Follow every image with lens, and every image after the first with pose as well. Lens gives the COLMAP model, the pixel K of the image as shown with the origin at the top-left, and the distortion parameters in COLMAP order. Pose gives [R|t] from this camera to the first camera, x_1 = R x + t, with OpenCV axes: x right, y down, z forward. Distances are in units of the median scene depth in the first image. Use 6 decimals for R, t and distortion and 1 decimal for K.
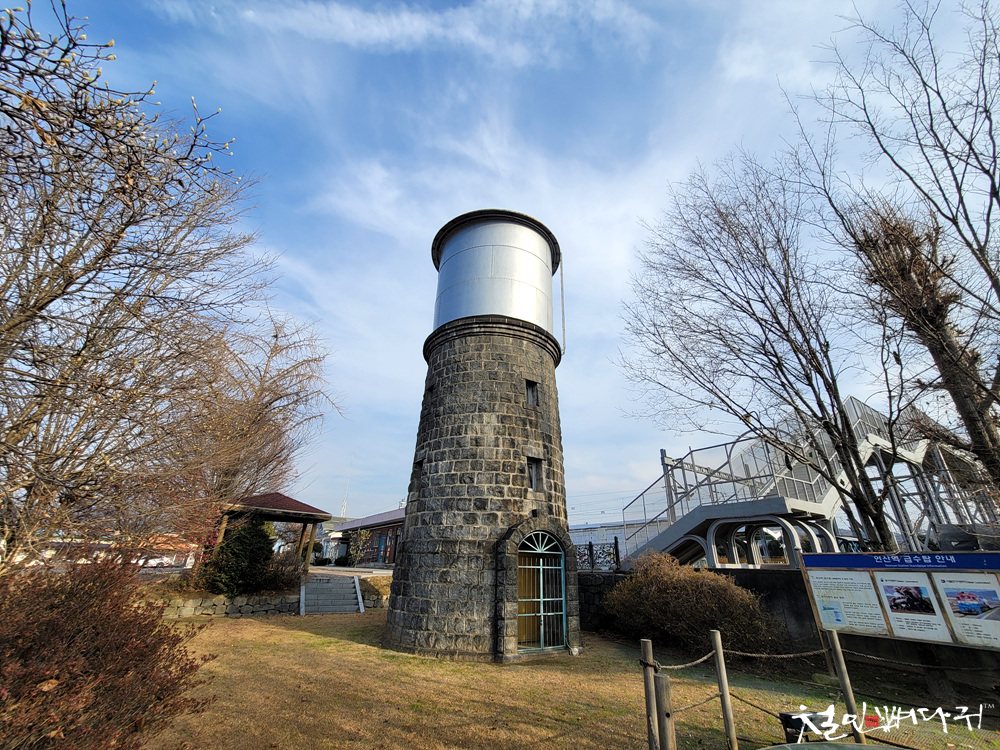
lens RADIAL K [[401.5, 0, 503.6], [0, 401.5, 374.5], [0, 0, 1]] dist [0.000777, 0.000280]
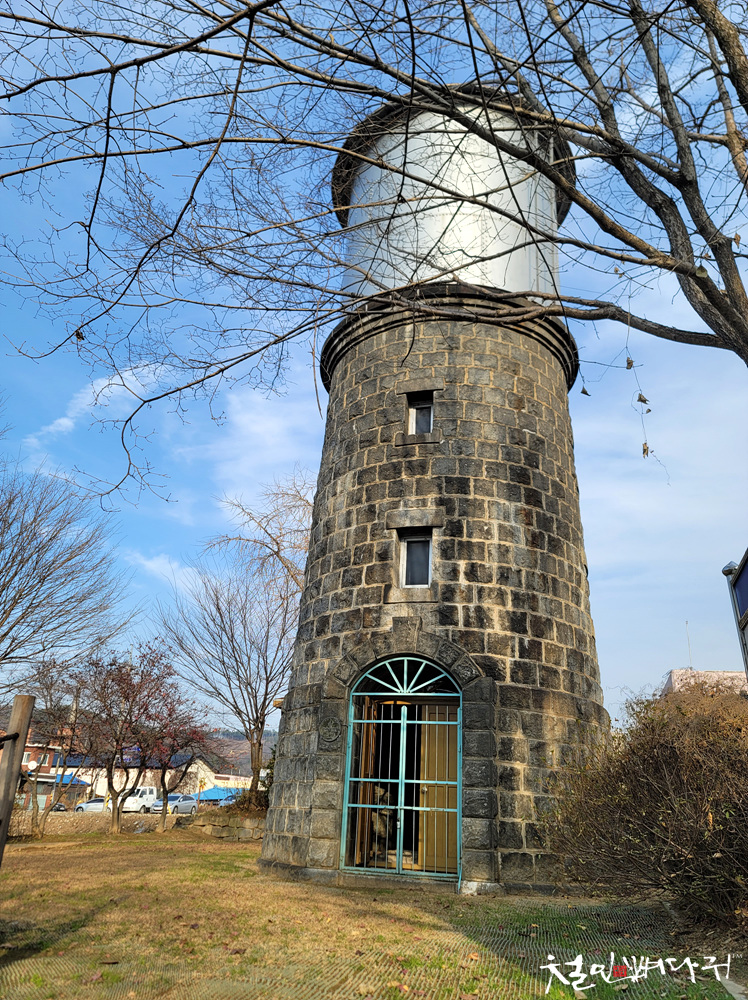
lens RADIAL K [[727.0, 0, 374.3], [0, 727.0, 498.7], [0, 0, 1]] dist [0.073870, -0.028141]
pose [[0.643895, -0.300119, -0.703795, 0.732718], [0.293428, 0.946385, -0.135113, 0.289577], [0.706611, -0.119515, 0.697436, 0.310974]]
